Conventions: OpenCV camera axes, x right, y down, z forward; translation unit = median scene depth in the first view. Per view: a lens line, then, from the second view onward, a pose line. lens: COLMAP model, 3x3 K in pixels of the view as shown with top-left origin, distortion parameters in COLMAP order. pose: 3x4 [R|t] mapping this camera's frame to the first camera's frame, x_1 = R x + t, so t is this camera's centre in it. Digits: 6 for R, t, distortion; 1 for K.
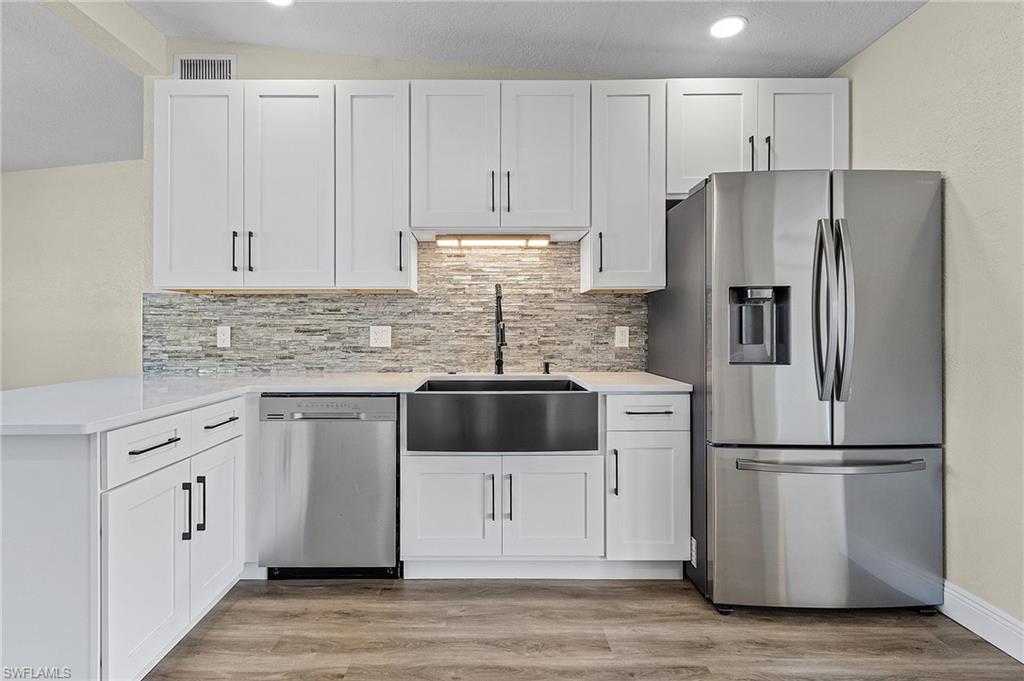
lens RADIAL K [[480.6, 0, 511.7], [0, 480.6, 330.1], [0, 0, 1]] dist [0.000396, 0.000314]
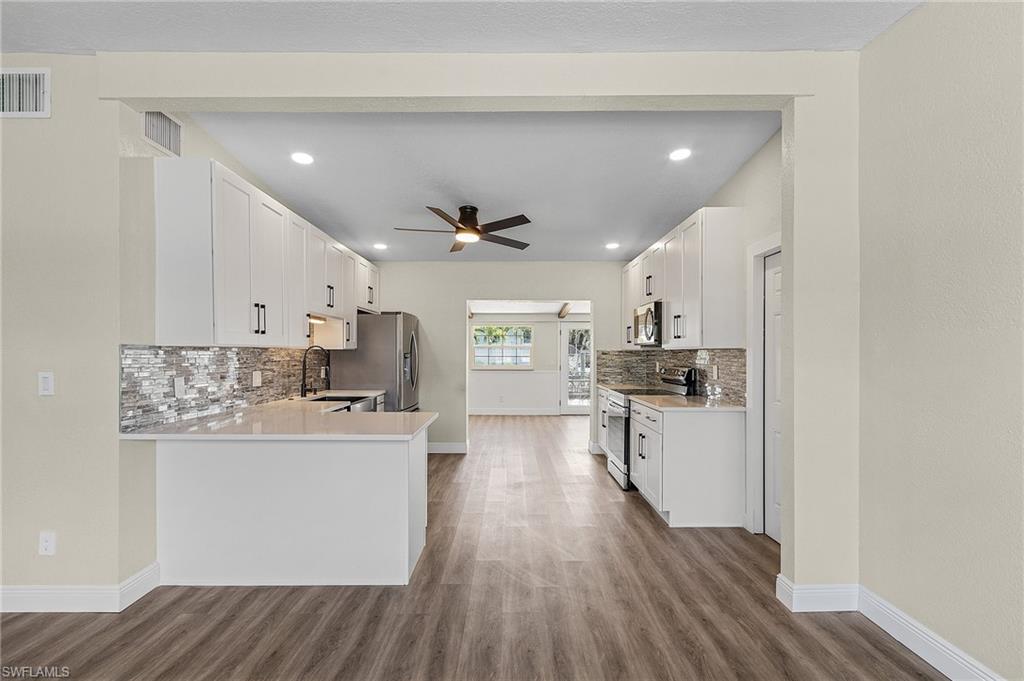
lens RADIAL K [[476.2, 0, 510.1], [0, 476.2, 355.4], [0, 0, 1]] dist [0.000108, 0.000074]
pose [[-0.005012, -0.002758, 0.999984, -1.655331], [0.000675, 0.999996, 0.002762, -0.057707], [-0.999987, 0.000688, -0.005010, 0.279973]]
